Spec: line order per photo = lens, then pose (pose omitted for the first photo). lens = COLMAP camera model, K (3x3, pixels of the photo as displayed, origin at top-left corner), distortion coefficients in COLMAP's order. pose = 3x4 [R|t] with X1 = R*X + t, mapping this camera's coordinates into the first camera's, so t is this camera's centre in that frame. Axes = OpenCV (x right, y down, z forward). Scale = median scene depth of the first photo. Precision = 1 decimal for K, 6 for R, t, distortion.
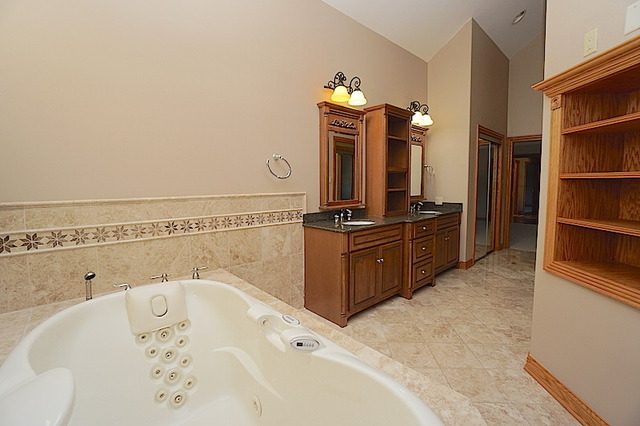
lens RADIAL K [[279.6, 0, 317.8], [0, 279.6, 203.4], [0, 0, 1]] dist [-0.064108, 0.022598]
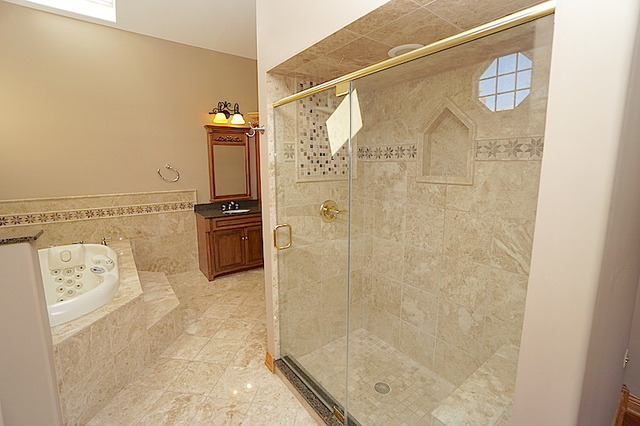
lens RADIAL K [[279.6, 0, 317.8], [0, 279.6, 203.4], [0, 0, 1]] dist [-0.064108, 0.022598]
pose [[0.996432, 0.010911, -0.083689, 0.906465], [-0.005622, 0.997987, 0.063175, -0.080140], [0.084210, -0.062479, 0.994487, -0.467905]]
